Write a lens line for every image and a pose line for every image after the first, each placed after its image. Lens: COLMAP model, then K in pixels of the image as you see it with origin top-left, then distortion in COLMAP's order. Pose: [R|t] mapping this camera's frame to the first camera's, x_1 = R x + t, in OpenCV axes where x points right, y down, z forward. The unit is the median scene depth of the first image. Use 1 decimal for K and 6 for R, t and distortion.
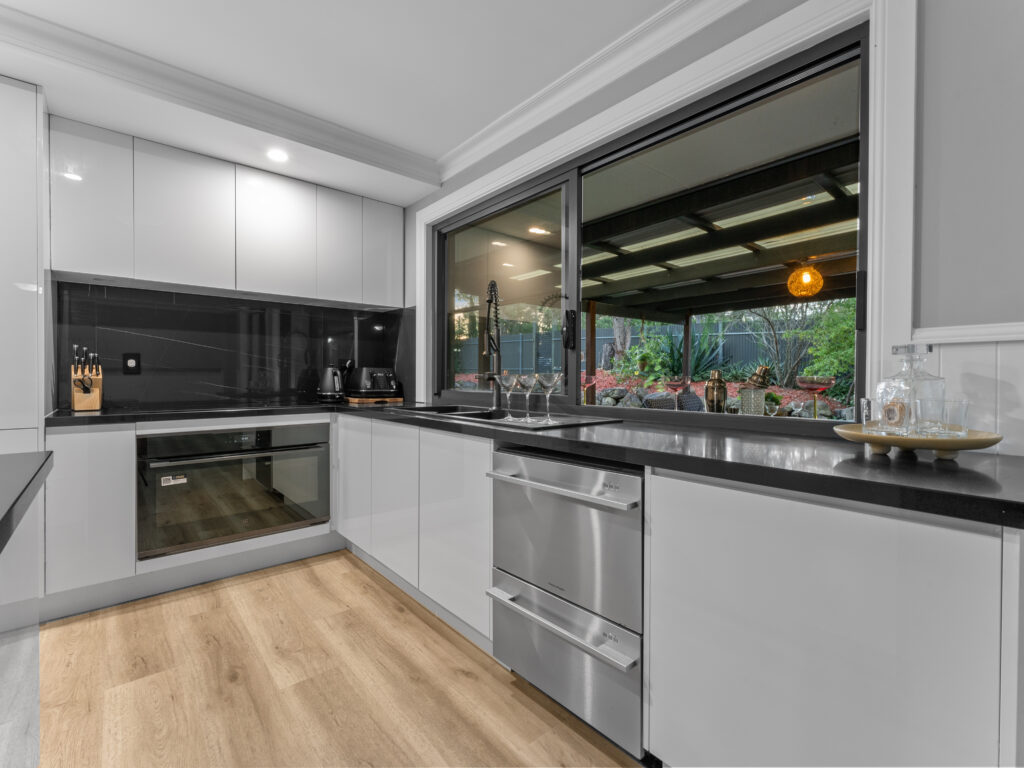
lens RADIAL K [[459.8, 0, 512.0], [0, 459.8, 384.0], [0, 0, 1]] dist [0.000819, 0.000239]
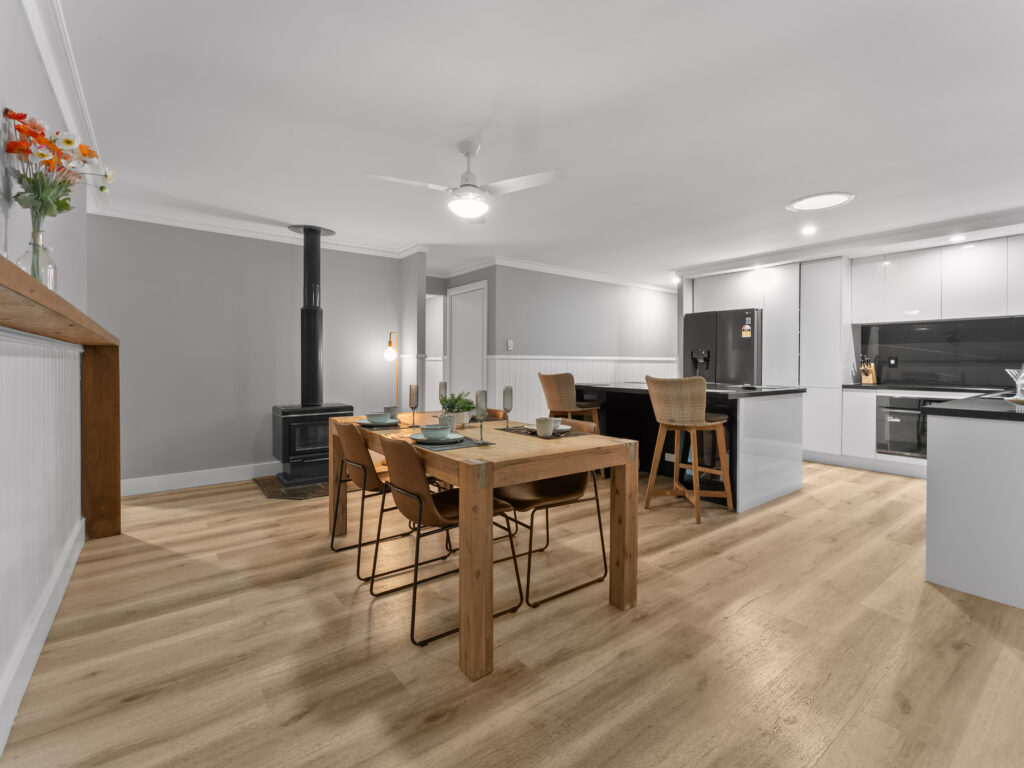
lens RADIAL K [[494.8, 0, 514.9], [0, 494.8, 381.2], [0, 0, 1]] dist [0.001262, -0.000432]
pose [[-0.037894, 0.034761, -0.998677, 1.110122], [-0.017511, 0.999218, 0.035444, -0.006957], [0.999128, 0.018831, -0.037256, -0.444683]]
